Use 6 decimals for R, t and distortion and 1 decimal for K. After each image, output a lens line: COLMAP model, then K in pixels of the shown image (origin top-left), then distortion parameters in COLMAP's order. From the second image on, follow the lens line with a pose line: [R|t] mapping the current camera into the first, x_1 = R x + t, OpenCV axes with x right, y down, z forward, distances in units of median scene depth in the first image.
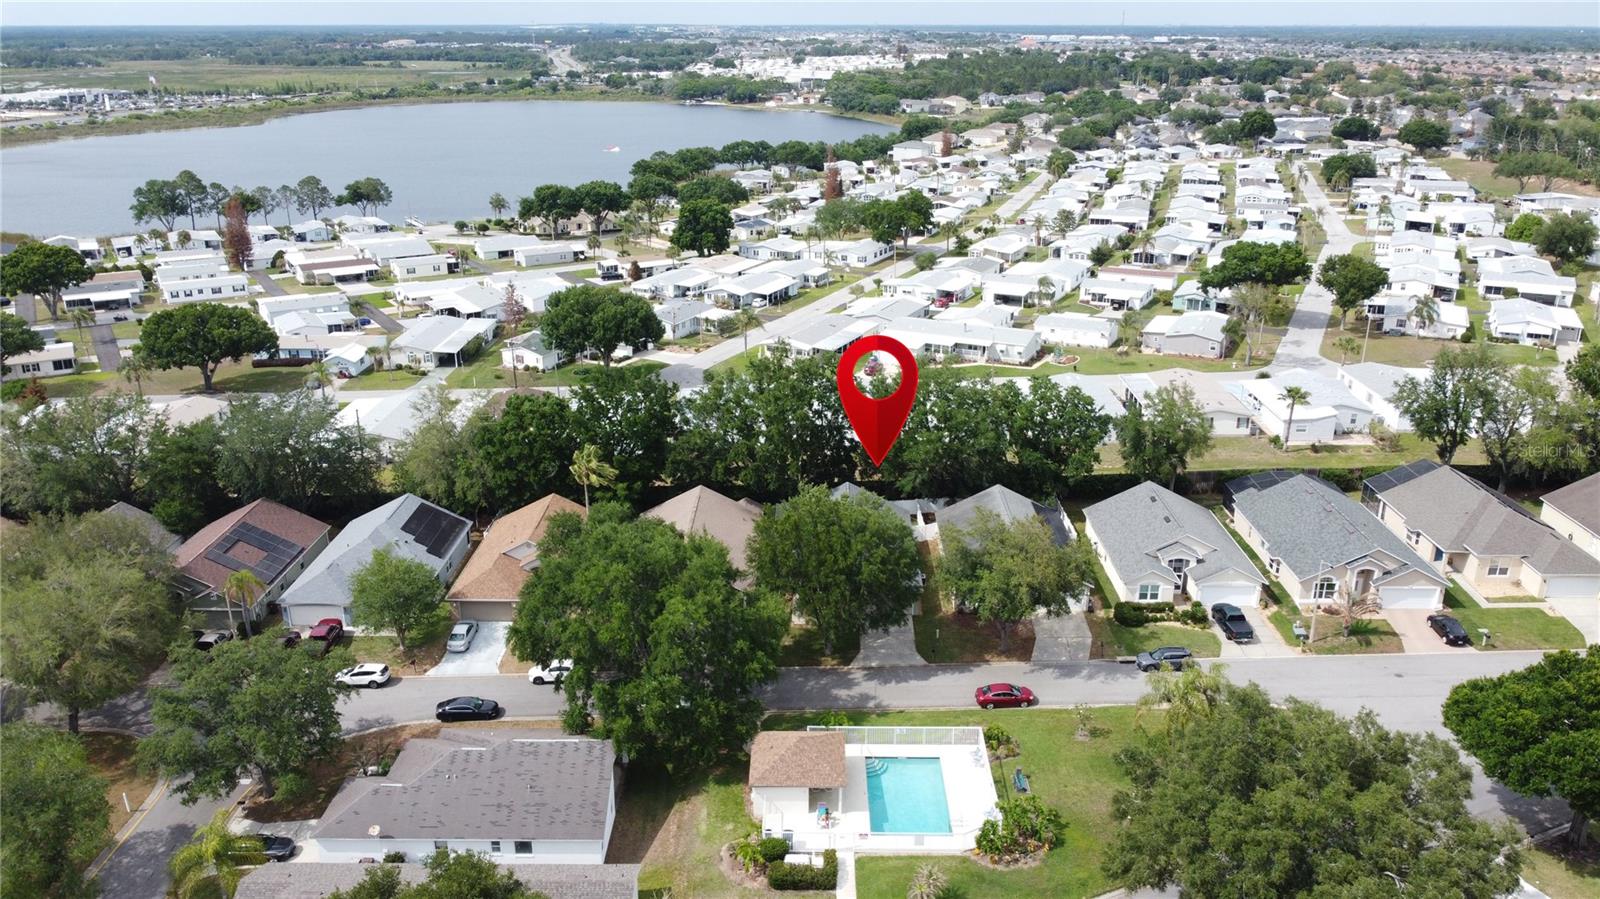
lens RADIAL K [[1211.8, 0, 800.0], [0, 1211.8, 449.5], [0, 0, 1]] dist [0.000551, -0.006784]
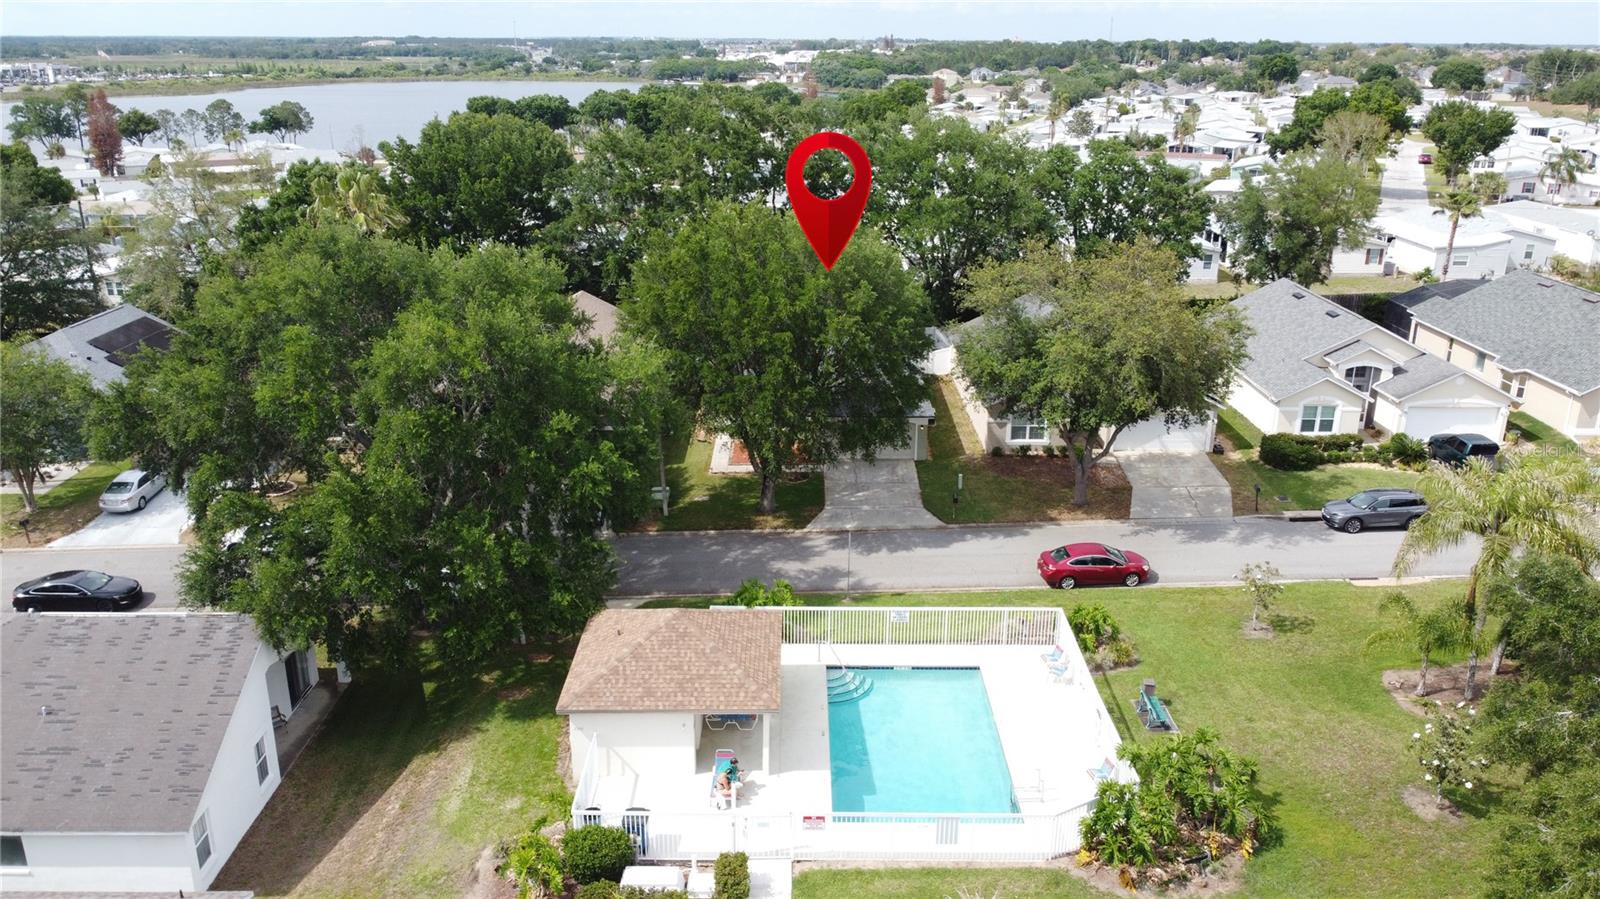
lens RADIAL K [[1209.8, 0, 800.0], [0, 1209.8, 449.5], [0, 0, 1]] dist [-0.003441, -0.003272]
pose [[0.999949, 0.000205, 0.010089, 0.030791], [-0.000075, 0.999916, -0.012932, 0.139688], [-0.010091, 0.012930, 0.999865, 0.414210]]
